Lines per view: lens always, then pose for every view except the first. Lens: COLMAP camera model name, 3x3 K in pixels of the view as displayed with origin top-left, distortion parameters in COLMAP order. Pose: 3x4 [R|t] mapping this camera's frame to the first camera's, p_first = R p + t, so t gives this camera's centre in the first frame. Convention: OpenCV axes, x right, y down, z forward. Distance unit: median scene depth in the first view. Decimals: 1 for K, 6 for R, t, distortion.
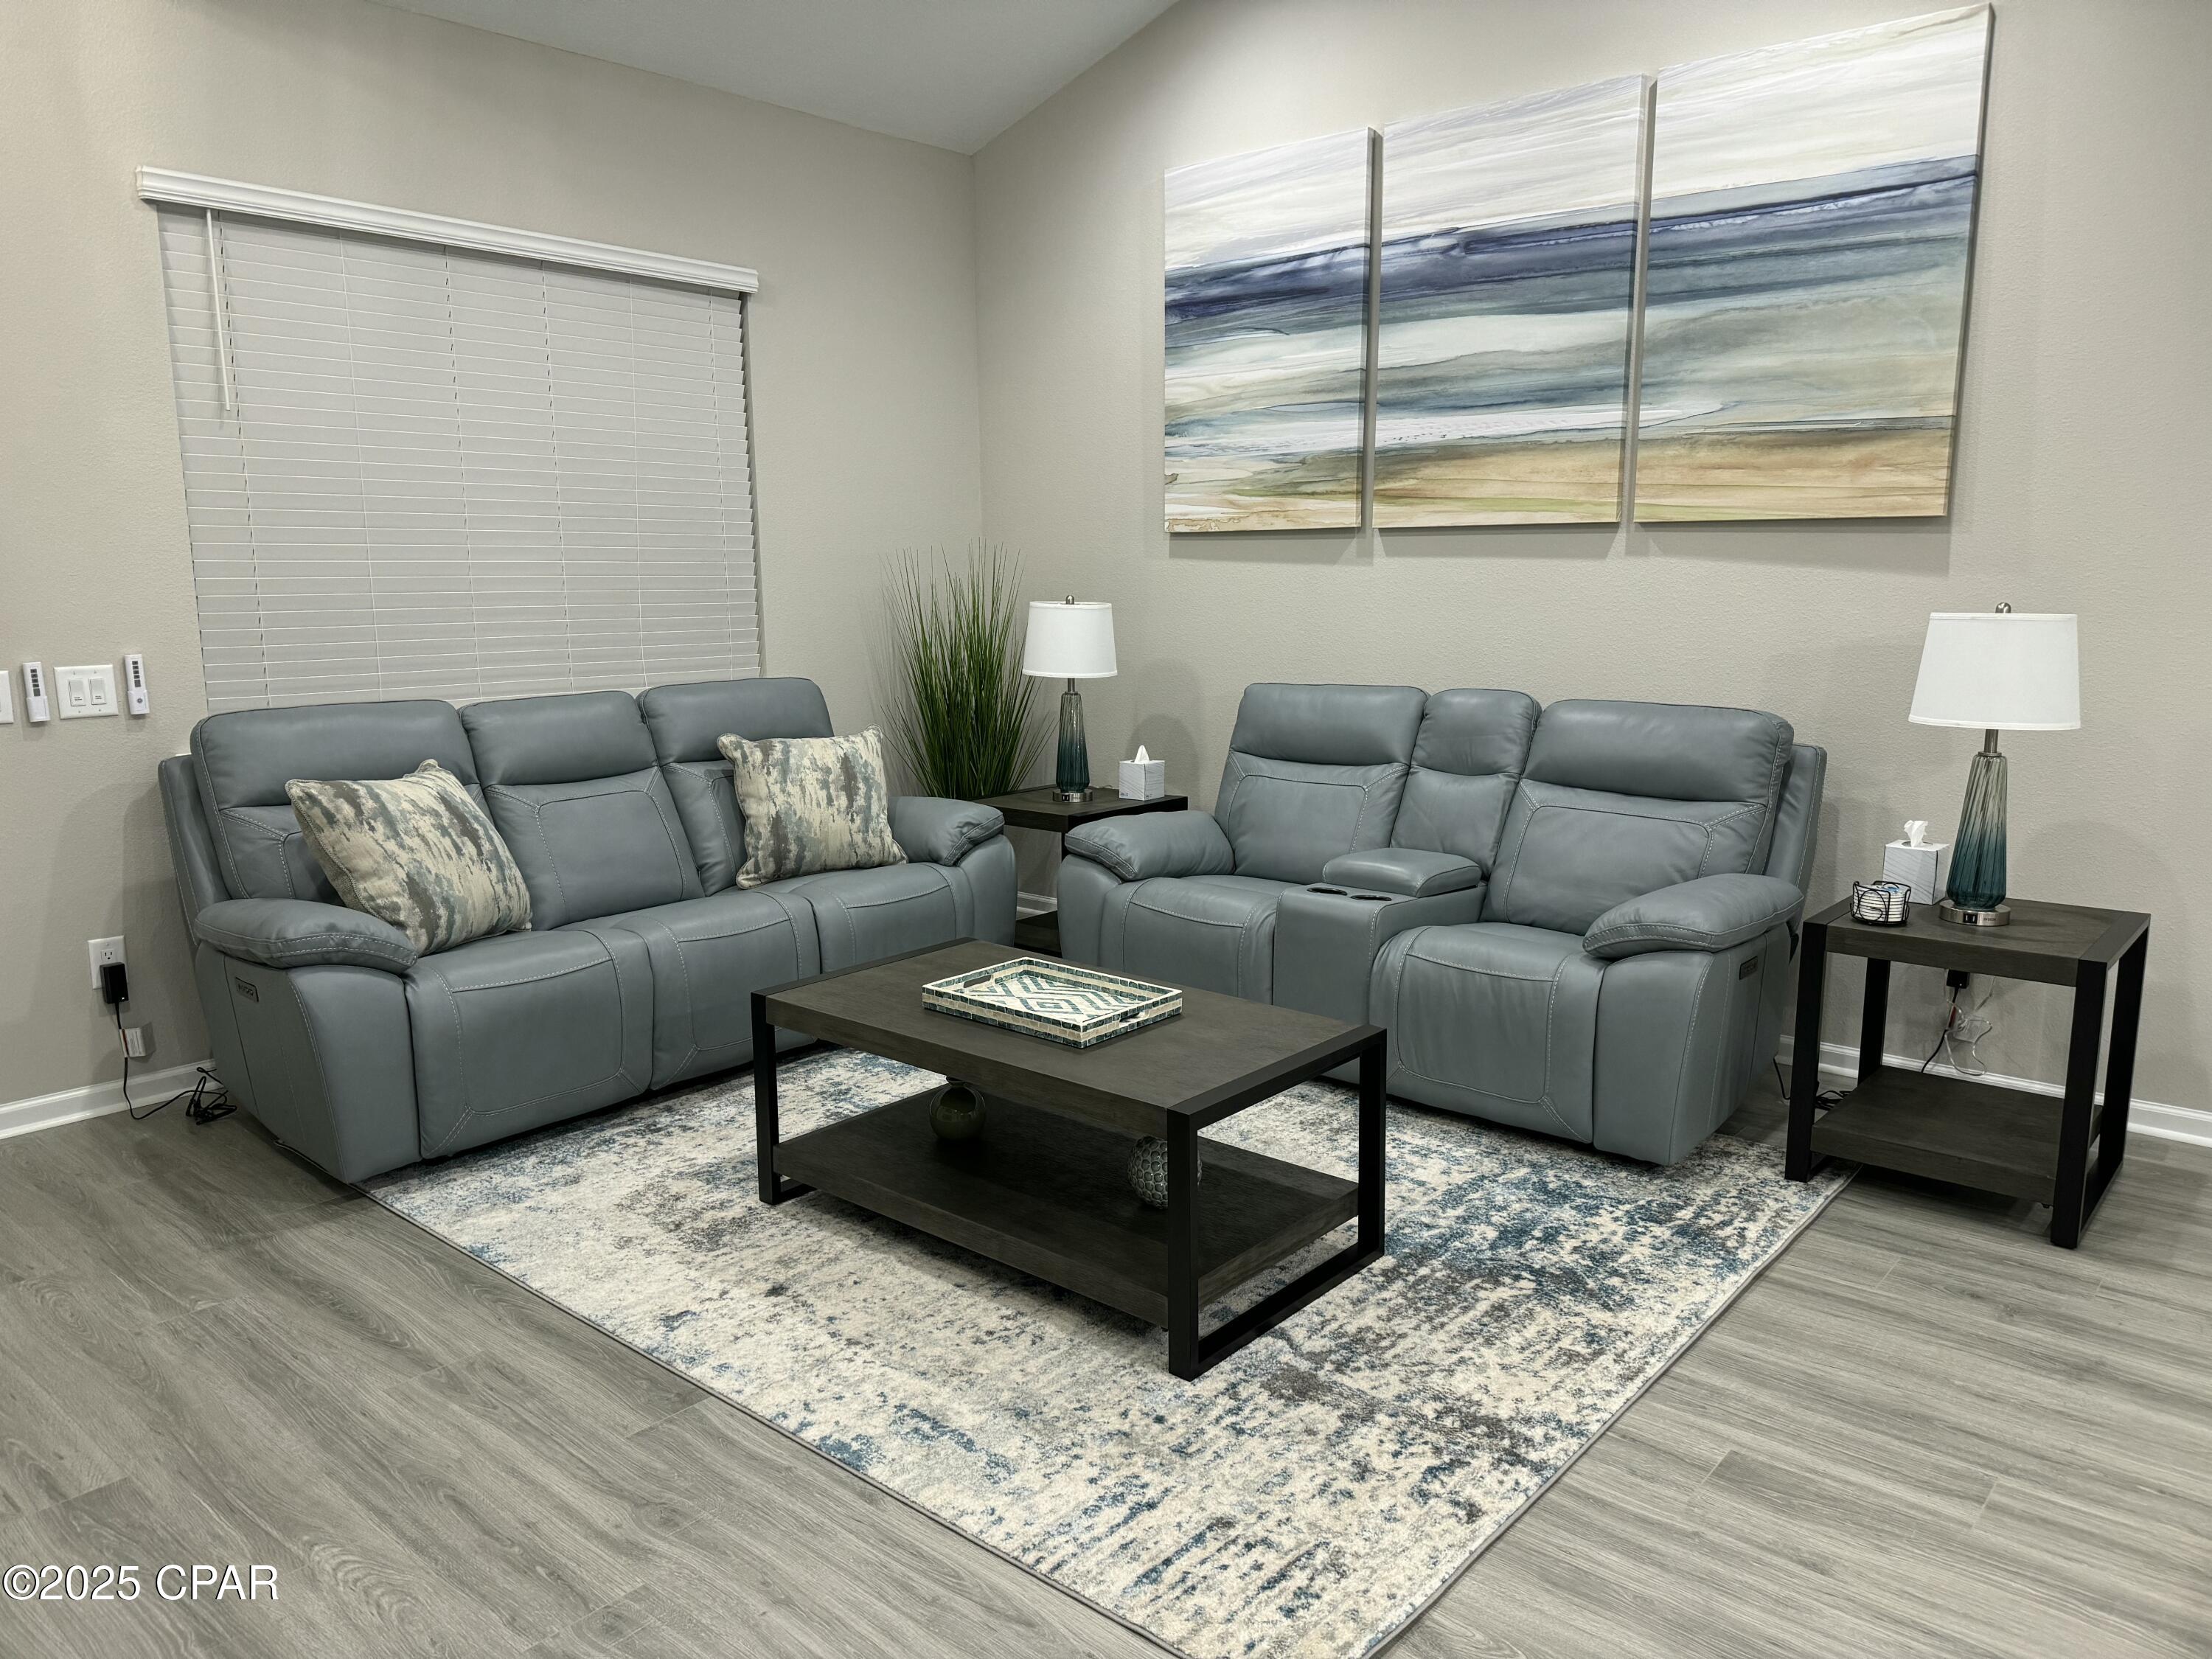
lens RADIAL K [[1551.6, 0, 1106.0], [0, 1551.6, 829.5], [0, 0, 1]] dist [0.144086, -0.228527]
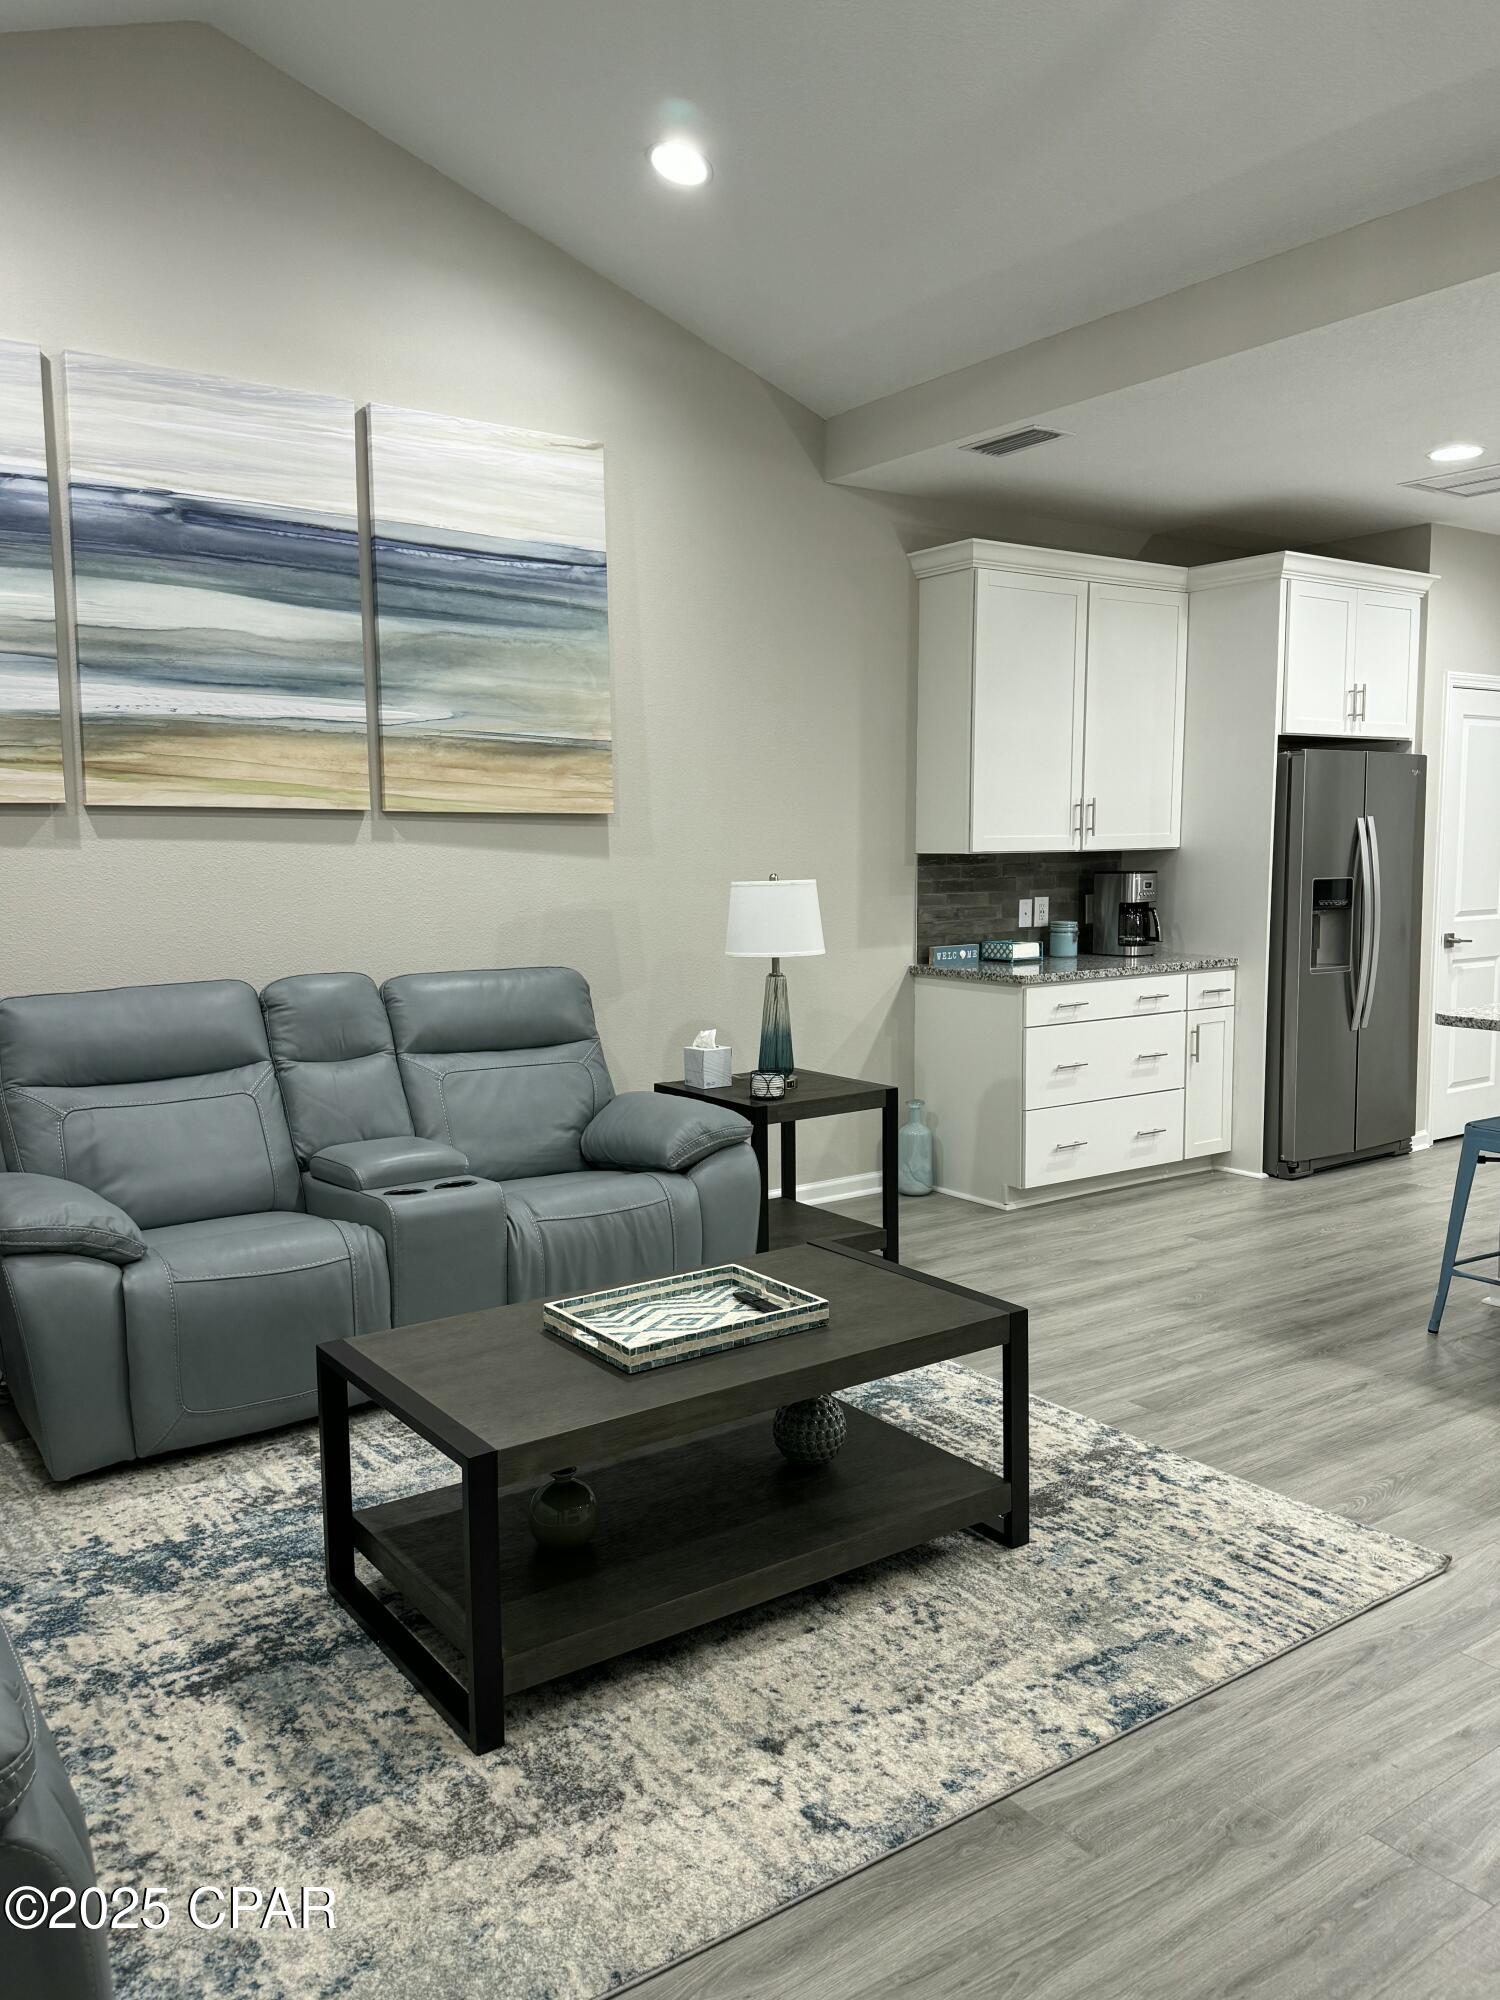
lens RADIAL K [[1520.8, 0, 750.0], [0, 1520.8, 1000.0], [0, 0, 1]] dist [0.072802, -0.097014]
pose [[0.235584, -0.097386, 0.966962, -0.656201], [0.169301, 0.983866, 0.057841, -0.088203], [-0.956994, 0.150082, 0.248271, 0.538173]]
